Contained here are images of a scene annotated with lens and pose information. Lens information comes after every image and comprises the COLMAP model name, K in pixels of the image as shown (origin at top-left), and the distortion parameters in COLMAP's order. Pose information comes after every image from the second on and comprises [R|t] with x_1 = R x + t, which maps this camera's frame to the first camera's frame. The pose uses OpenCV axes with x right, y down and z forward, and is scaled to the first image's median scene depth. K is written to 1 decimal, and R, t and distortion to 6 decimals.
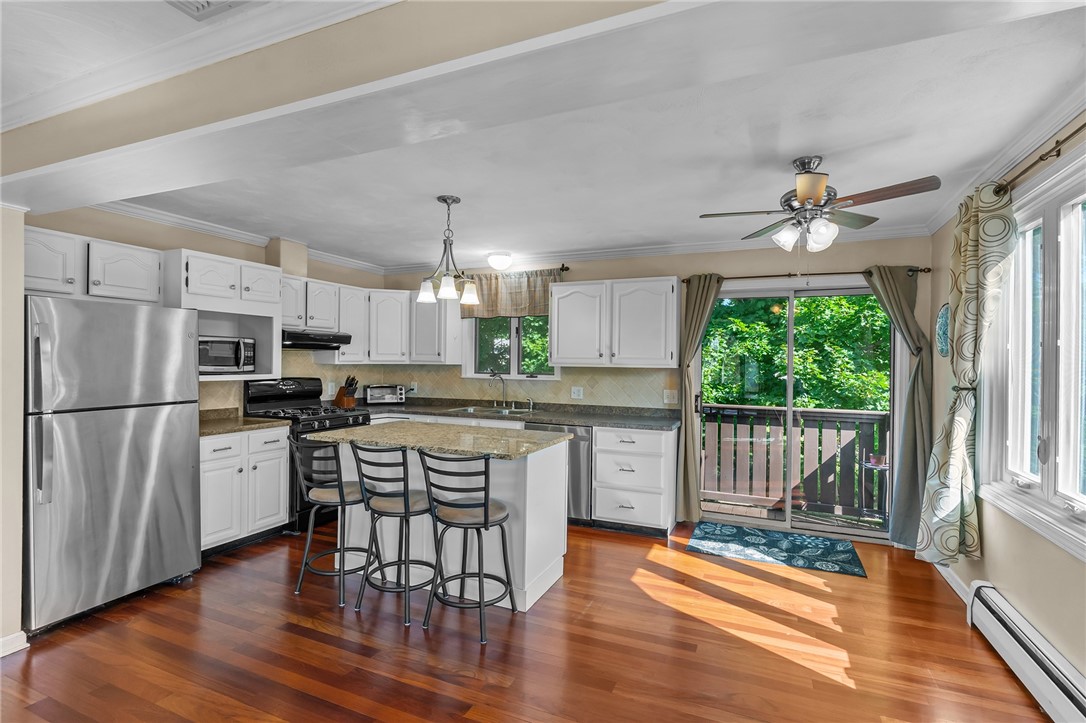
lens RADIAL K [[520.7, 0, 546.3], [0, 520.7, 361.1], [0, 0, 1]] dist [0.003098, 0.001785]
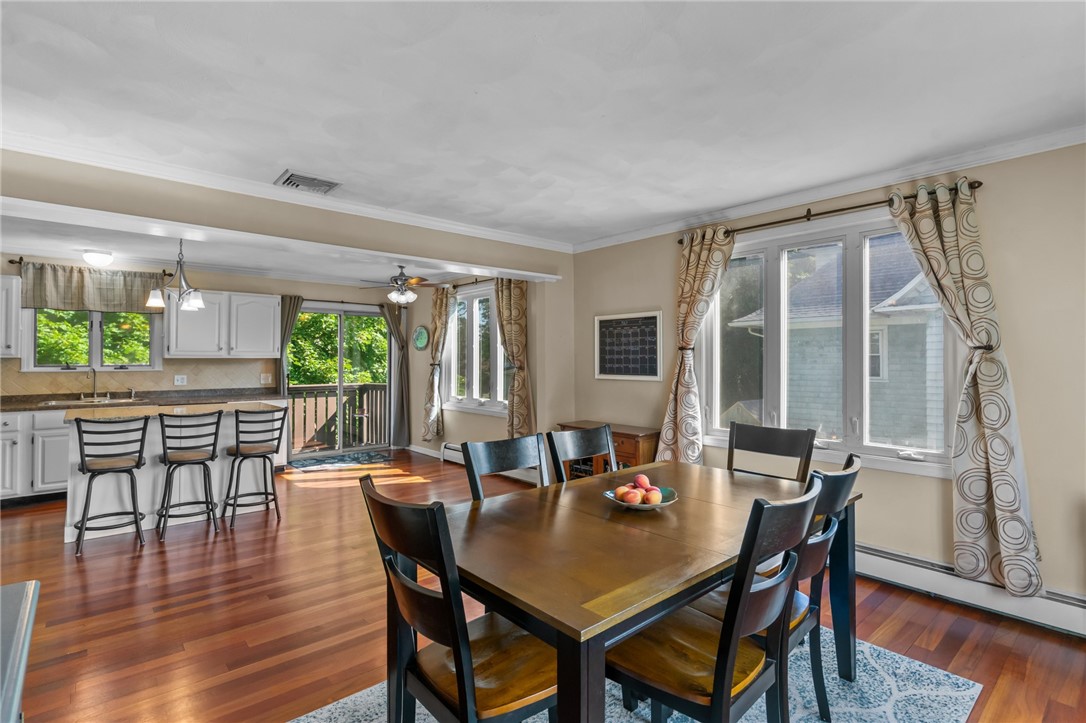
lens RADIAL K [[520.7, 0, 536.2], [0, 520.7, 350.3], [0, 0, 1]] dist [0.003098, 0.001785]
pose [[0.434742, 0.002974, 0.900550, -0.729183], [0.003430, 0.999982, -0.004959, 0.001137], [-0.900548, 0.005245, 0.434724, -0.277744]]
